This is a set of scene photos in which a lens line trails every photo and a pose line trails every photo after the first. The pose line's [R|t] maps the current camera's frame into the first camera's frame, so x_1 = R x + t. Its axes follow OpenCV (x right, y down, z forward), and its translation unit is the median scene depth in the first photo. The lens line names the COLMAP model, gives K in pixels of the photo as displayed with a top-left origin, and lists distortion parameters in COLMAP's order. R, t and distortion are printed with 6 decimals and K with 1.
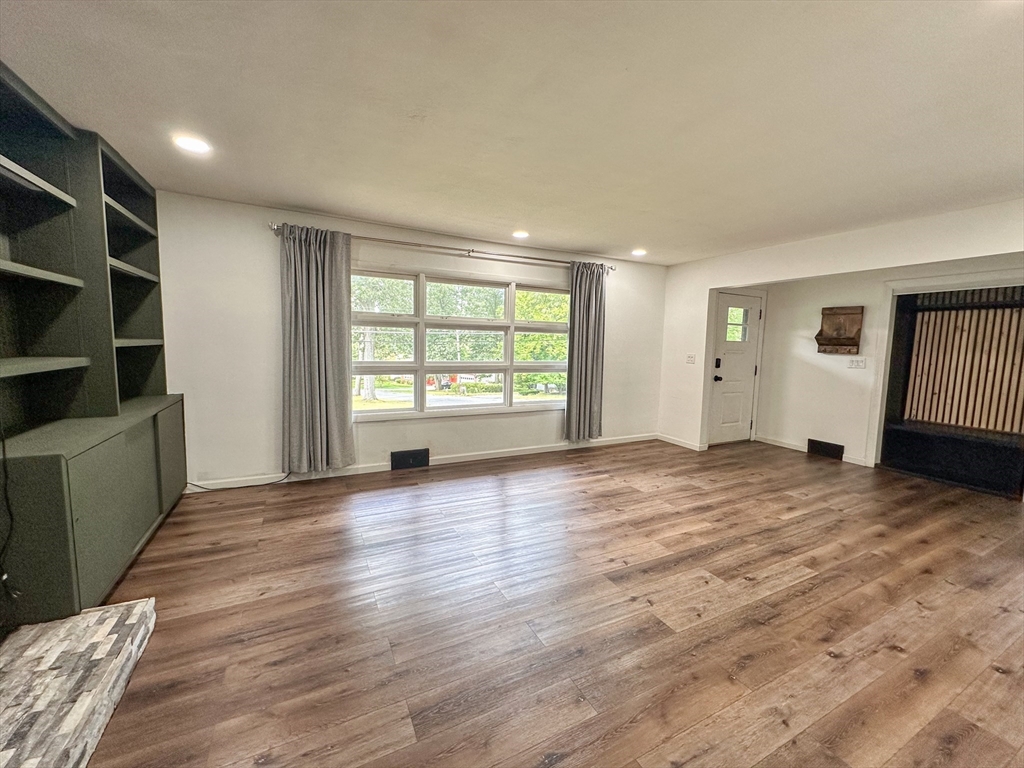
lens RADIAL K [[407.0, 0, 507.4], [0, 407.0, 383.4], [0, 0, 1]] dist [-0.006930, 0.000948]
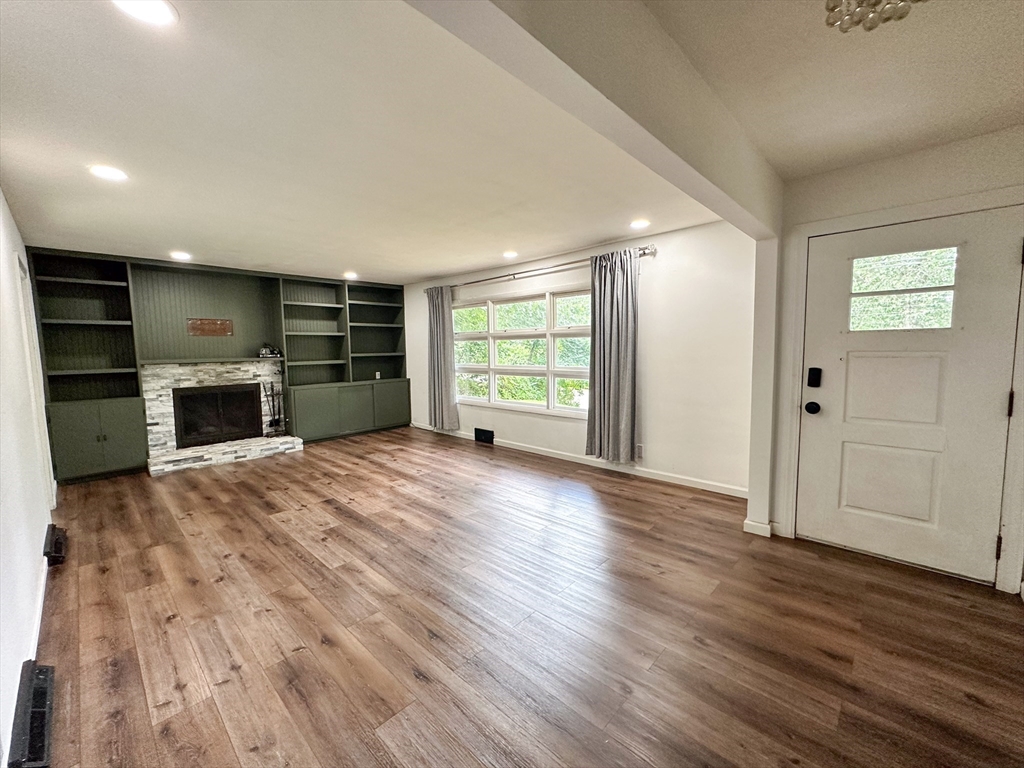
lens RADIAL K [[407.0, 0, 509.5], [0, 407.0, 383.3], [0, 0, 1]] dist [-0.006930, 0.000948]
pose [[0.345346, 0.052550, -0.937003, 1.261832], [-0.071064, 0.997029, 0.029725, -0.044808], [0.935781, 0.056322, 0.348054, 0.701346]]
